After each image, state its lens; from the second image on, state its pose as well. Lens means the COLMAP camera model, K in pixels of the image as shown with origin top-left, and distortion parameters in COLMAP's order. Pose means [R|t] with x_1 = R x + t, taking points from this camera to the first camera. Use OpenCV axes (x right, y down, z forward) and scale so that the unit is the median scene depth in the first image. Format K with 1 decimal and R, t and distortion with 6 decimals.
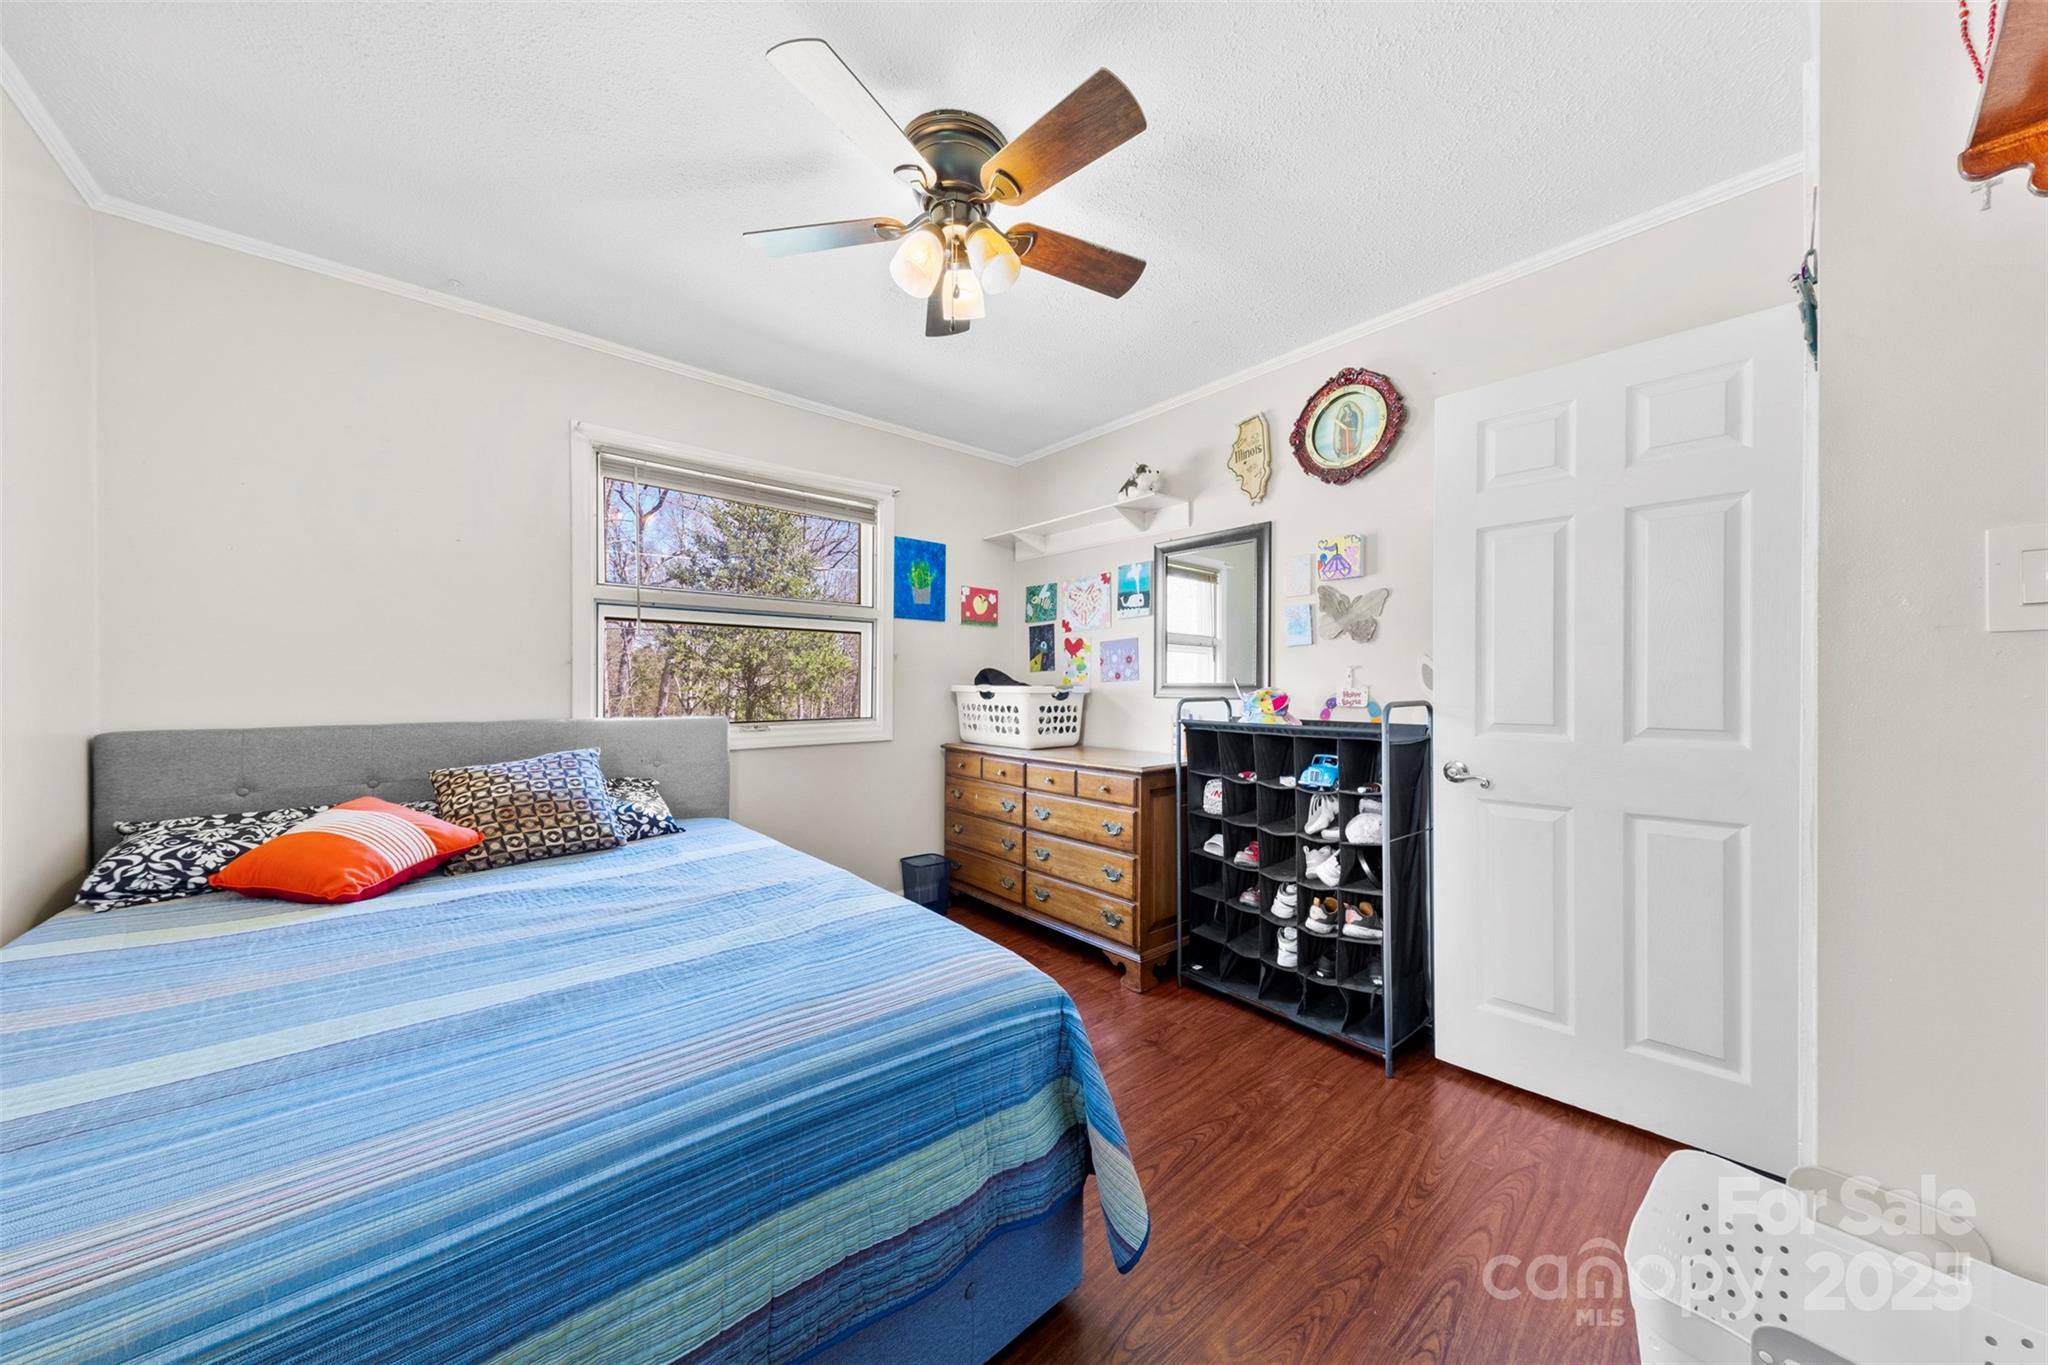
lens RADIAL K [[703.8, 0, 1013.5], [0, 703.8, 688.6], [0, 0, 1]] dist [0.011872, 0.000022]
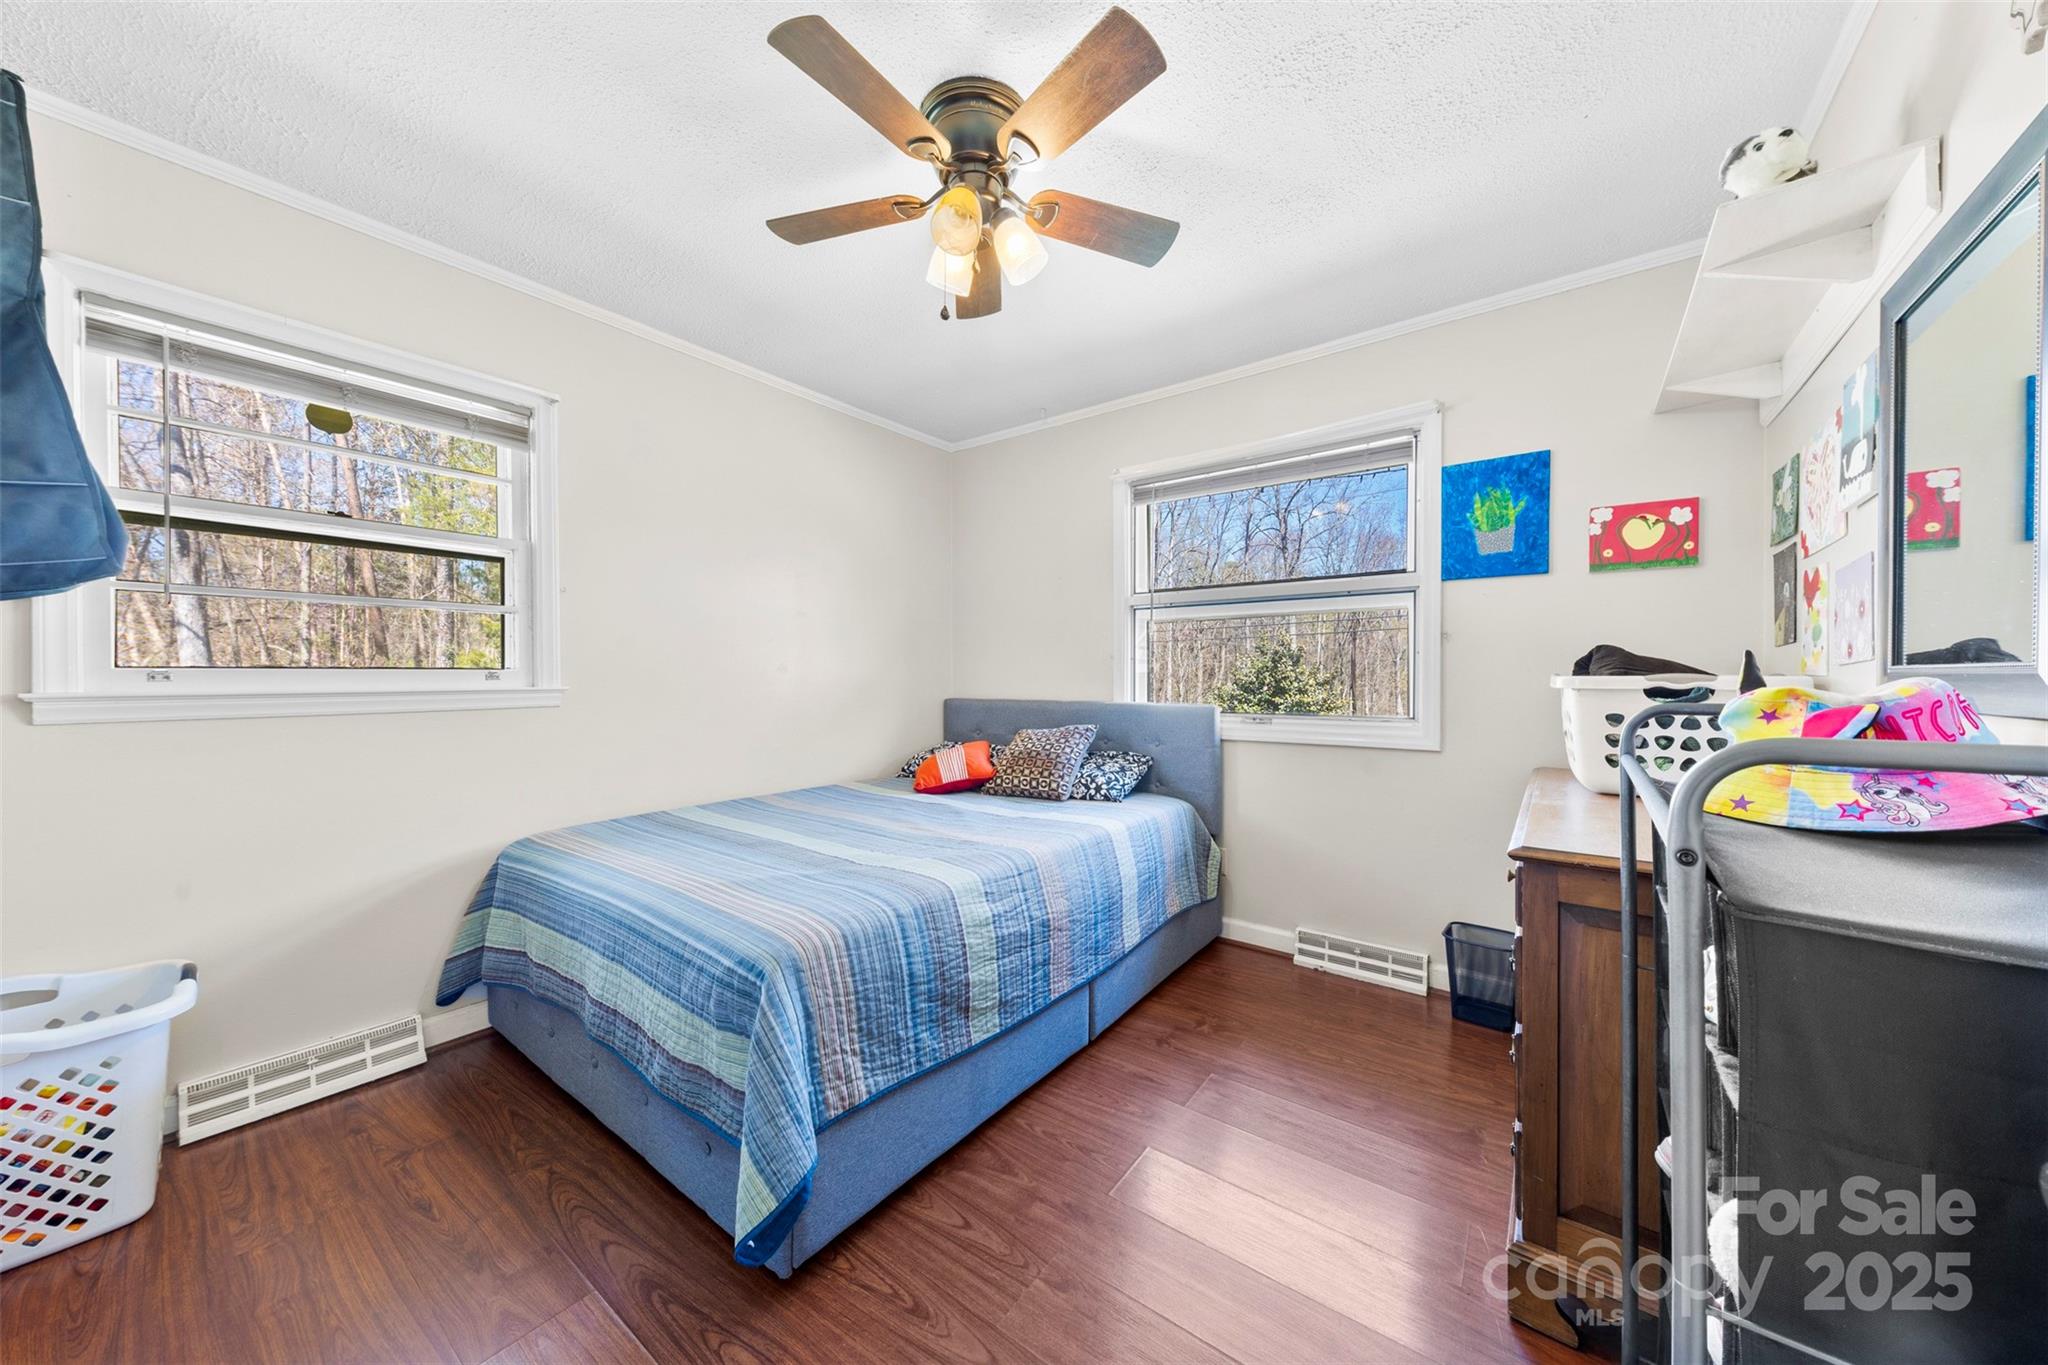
lens RADIAL K [[703.8, 0, 1030.6], [0, 703.8, 676.3], [0, 0, 1]] dist [0.011872, 0.000022]
pose [[0.208600, 0.000610, -0.978001, 0.426595], [-0.003205, 0.999995, -0.000060, -0.002018], [0.977996, 0.003147, 0.208601, 0.419094]]
